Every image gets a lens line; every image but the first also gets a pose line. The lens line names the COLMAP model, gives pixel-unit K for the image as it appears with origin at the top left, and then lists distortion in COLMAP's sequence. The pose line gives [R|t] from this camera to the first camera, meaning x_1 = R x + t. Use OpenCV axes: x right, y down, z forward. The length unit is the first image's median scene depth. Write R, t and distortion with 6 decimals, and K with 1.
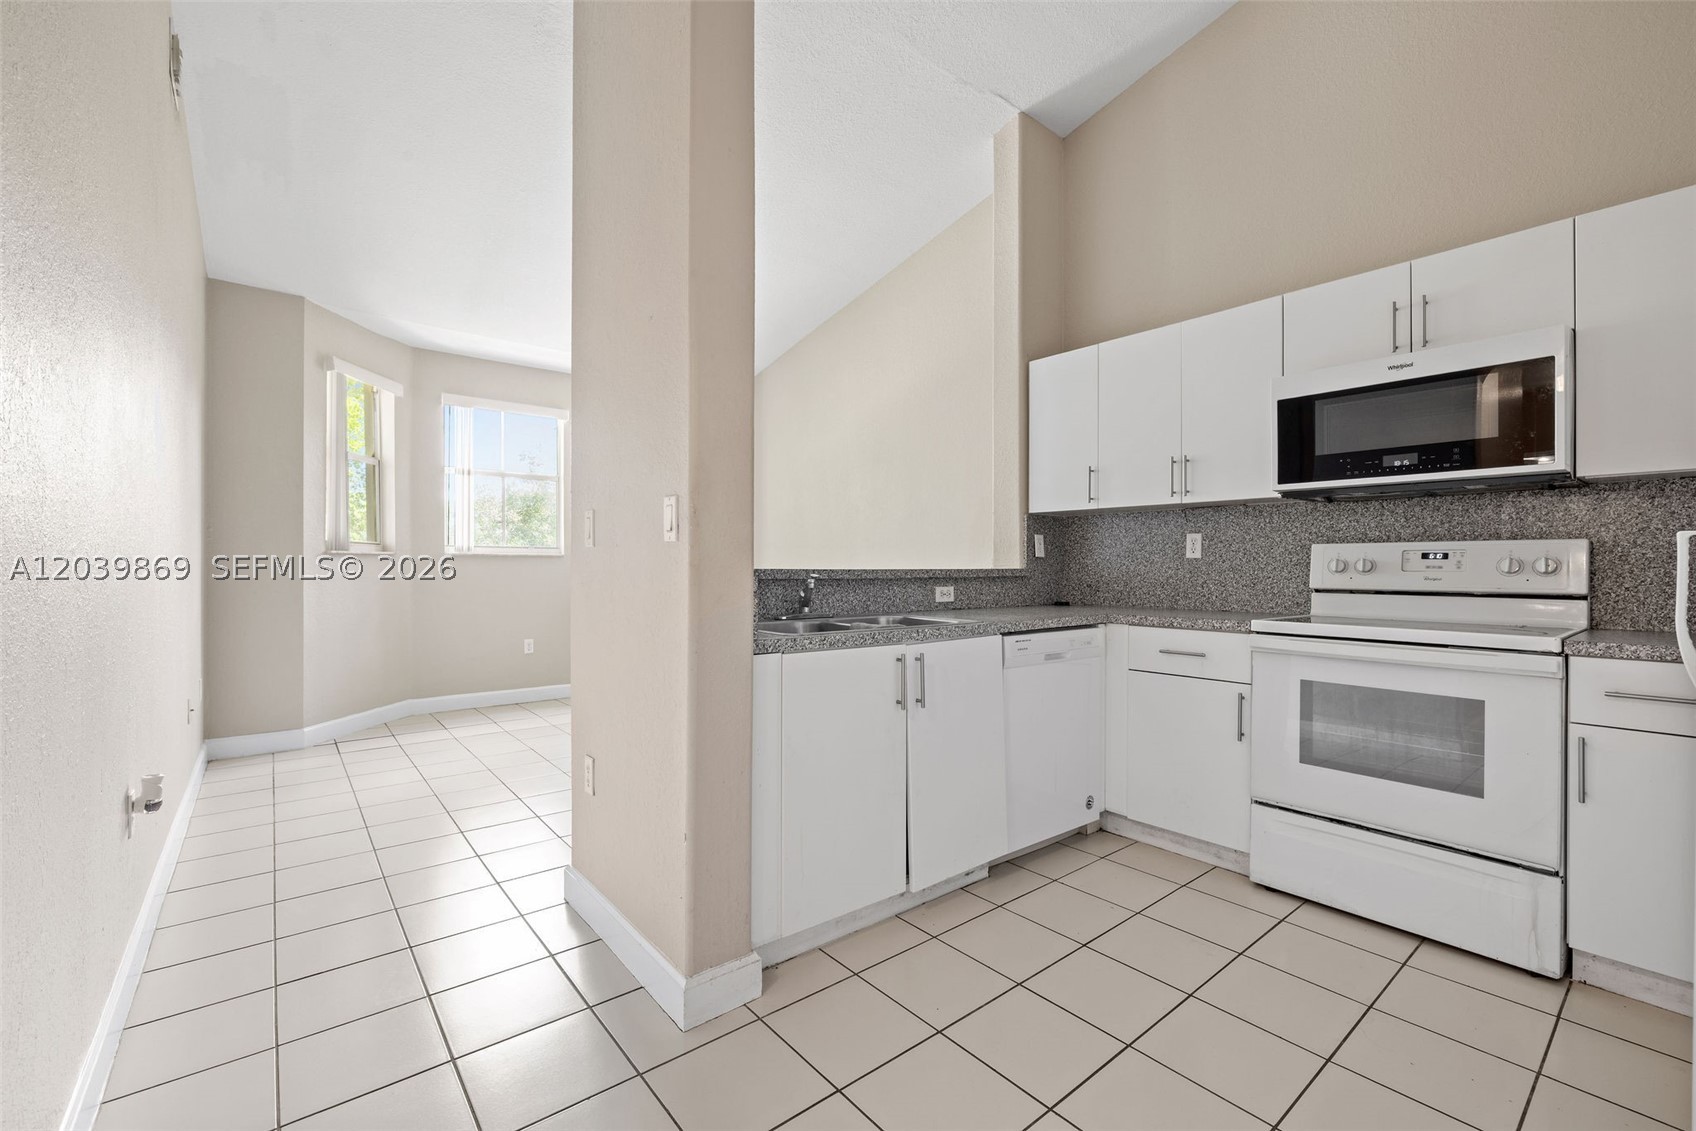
lens RADIAL K [[719.1, 0, 826.4], [0, 719.1, 569.9], [0, 0, 1]] dist [-0.001946, 0.001367]
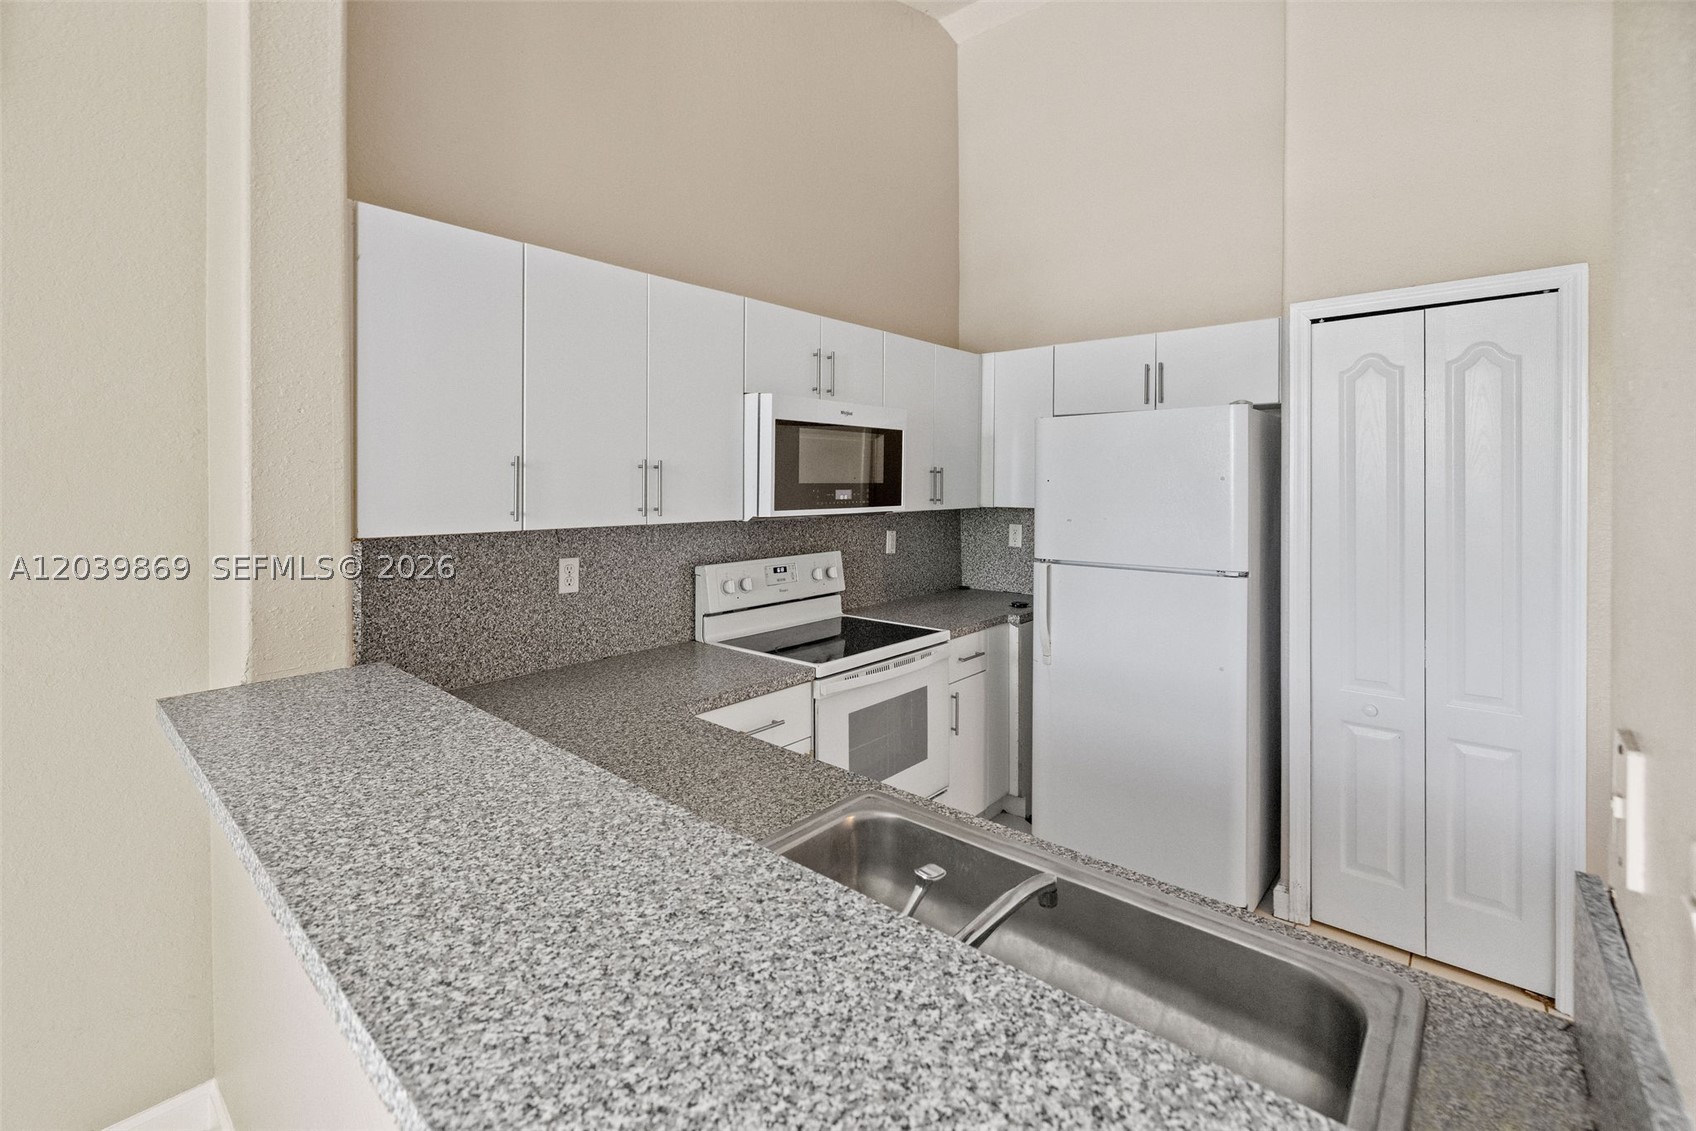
lens RADIAL K [[719.1, 0, 844.0], [0, 719.1, 491.9], [0, 0, 1]] dist [-0.001946, 0.001367]
pose [[-0.175844, -0.013336, 0.984328, -0.289246], [0.007071, 0.999865, 0.014810, -0.155731], [-0.984393, 0.009564, -0.175727, 1.076096]]
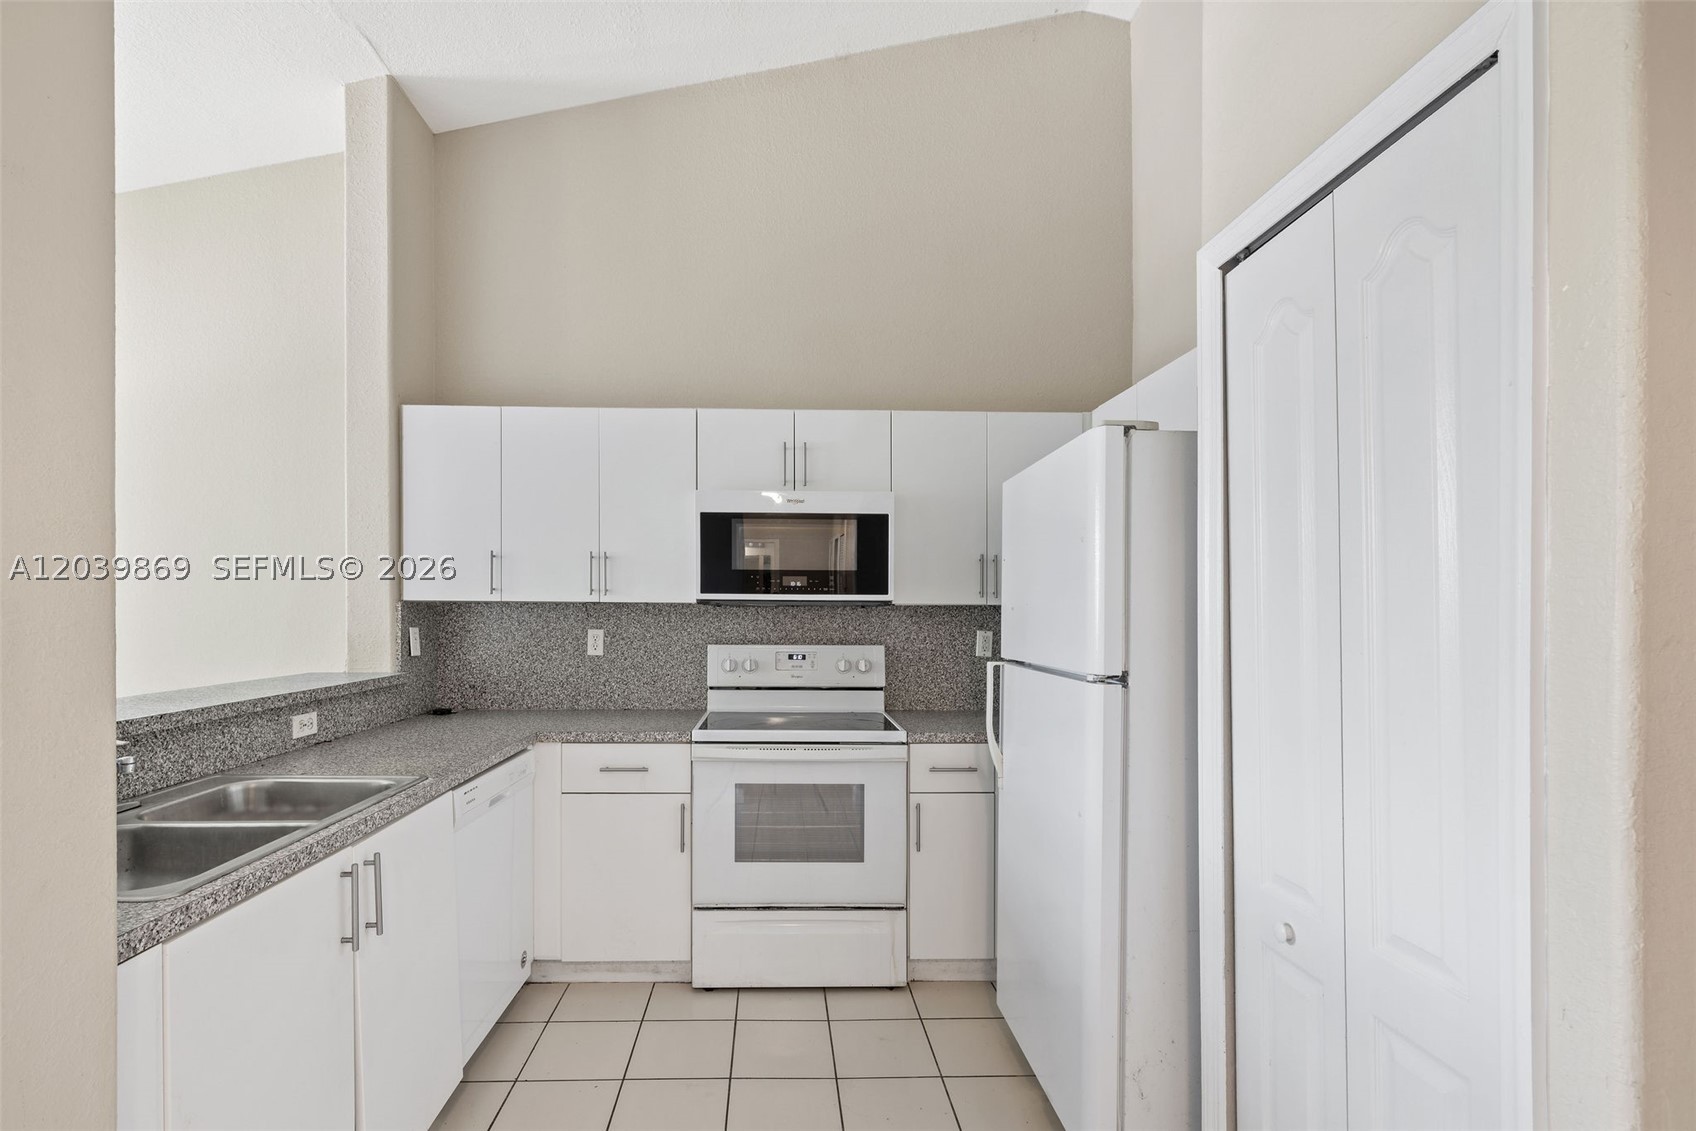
lens RADIAL K [[763.1, 0, 798.9], [0, 763.1, 617.7], [0, 0, 1]] dist [-0.003253, 0.000320]
pose [[0.596553, -0.006285, 0.802549, -0.171930], [-0.000021, 0.999969, 0.007847, -0.092863], [-0.802574, -0.004699, 0.596534, 0.230658]]
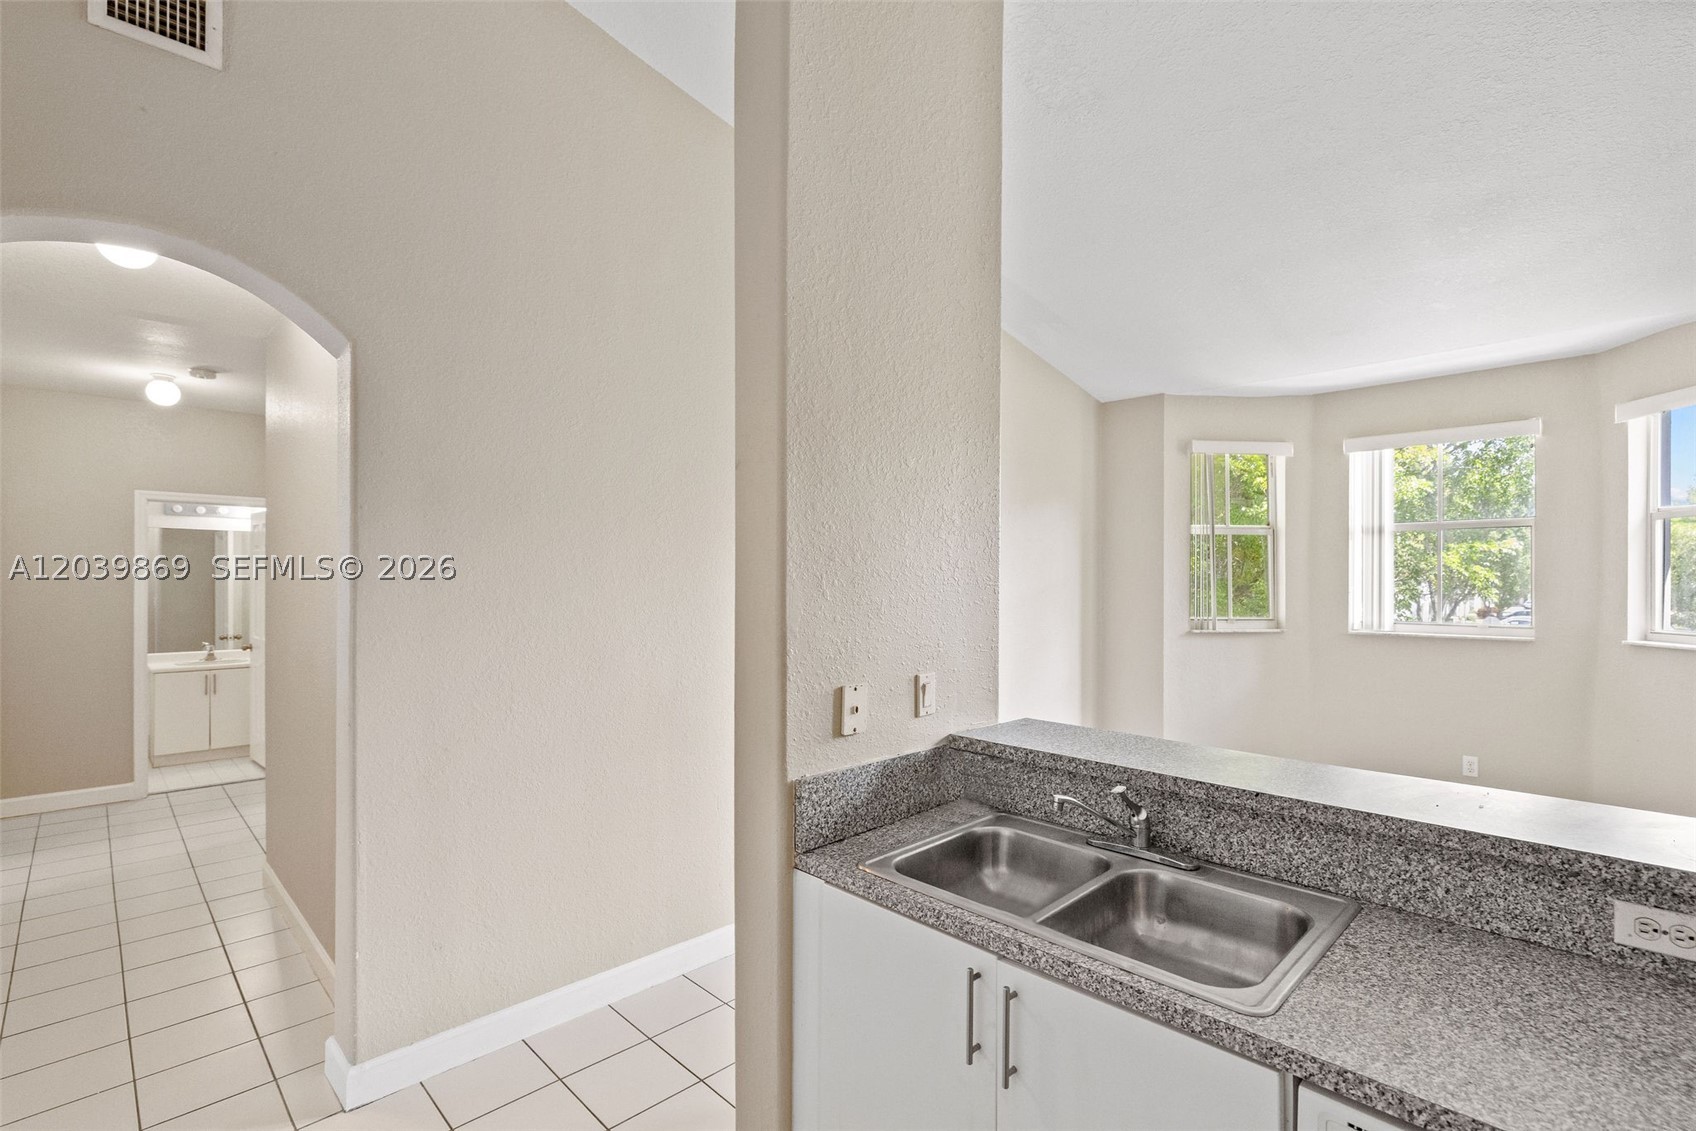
lens RADIAL K [[771.2, 0, 856.3], [0, 771.2, 576.5], [0, 0, 1]] dist [-0.006993, 0.000475]
pose [[0.122556, -0.002728, -0.992458, 0.607260], [-0.007040, 0.999969, -0.003618, -0.169034], [0.992437, 0.007431, 0.122533, 0.699567]]
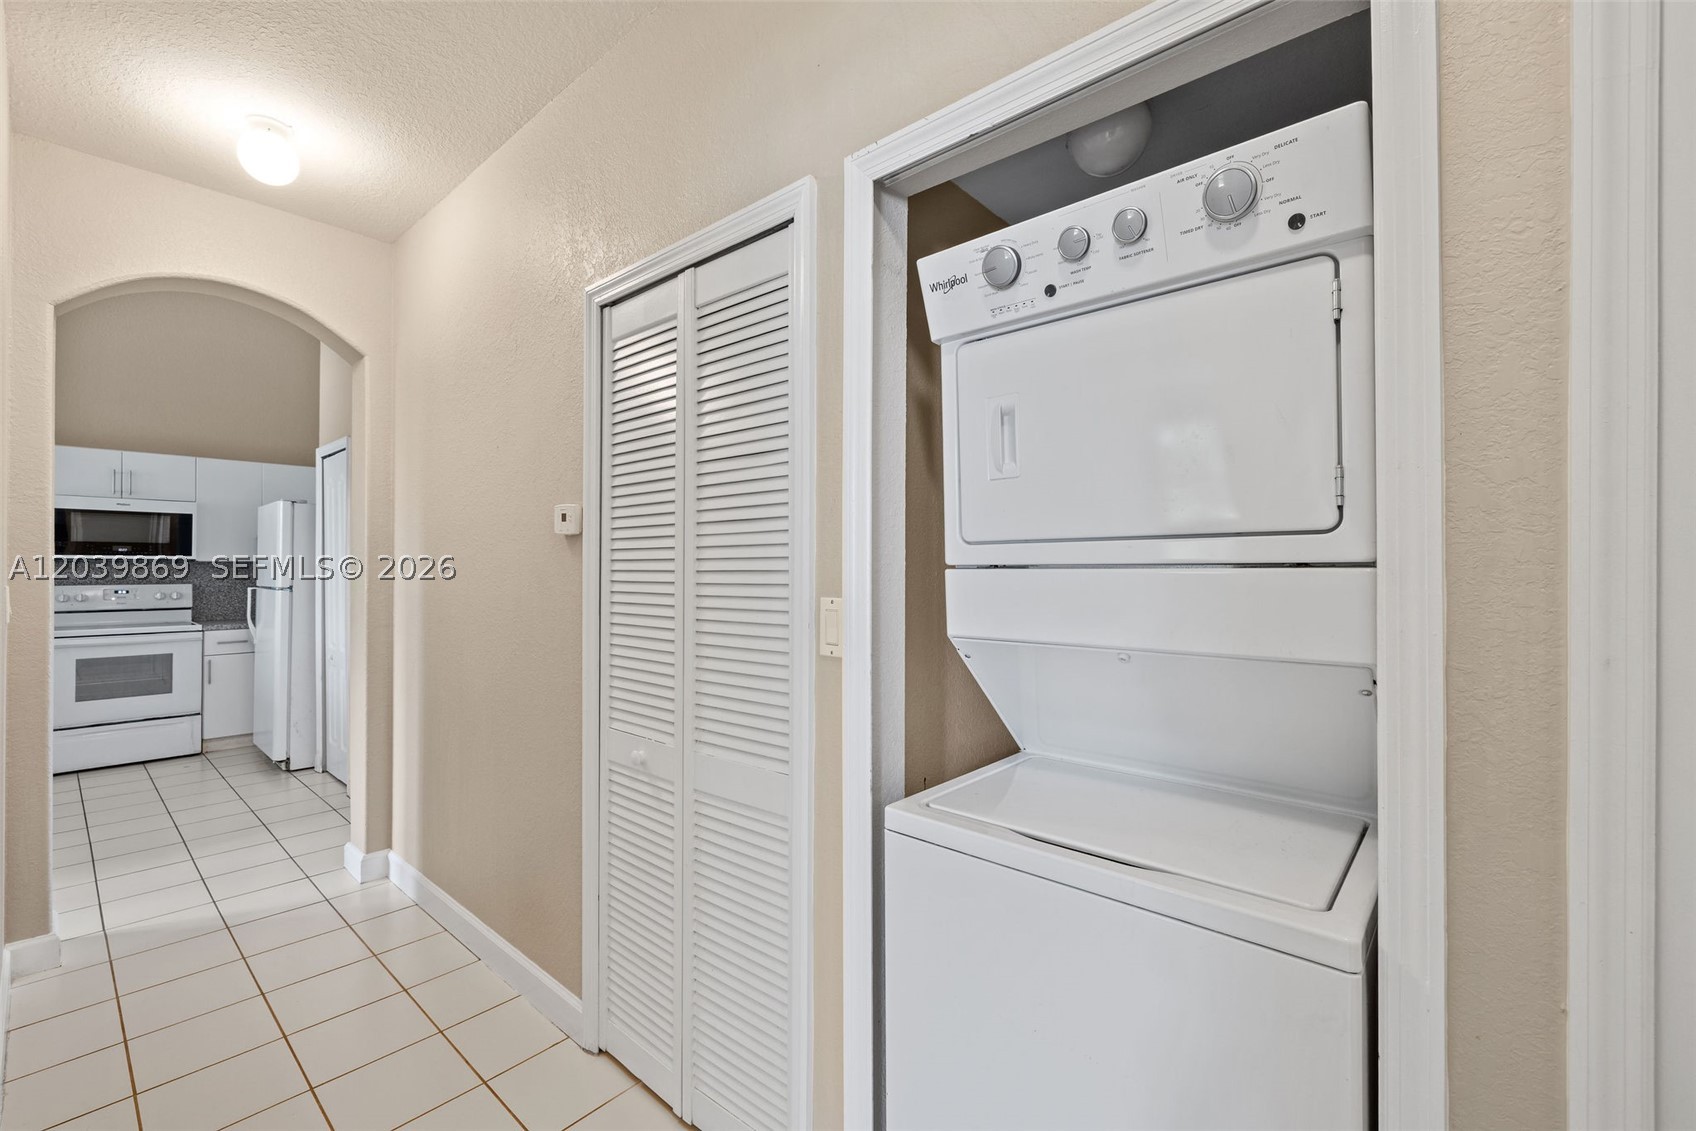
lens RADIAL K [[719.1, 0, 844.2], [0, 719.1, 558.7], [0, 0, 1]] dist [-0.001946, 0.001367]
pose [[-0.171606, 0.008349, 0.985130, -1.481885], [0.000418, 0.999965, -0.008402, -0.093336], [-0.985166, -0.001030, -0.171603, -0.655328]]
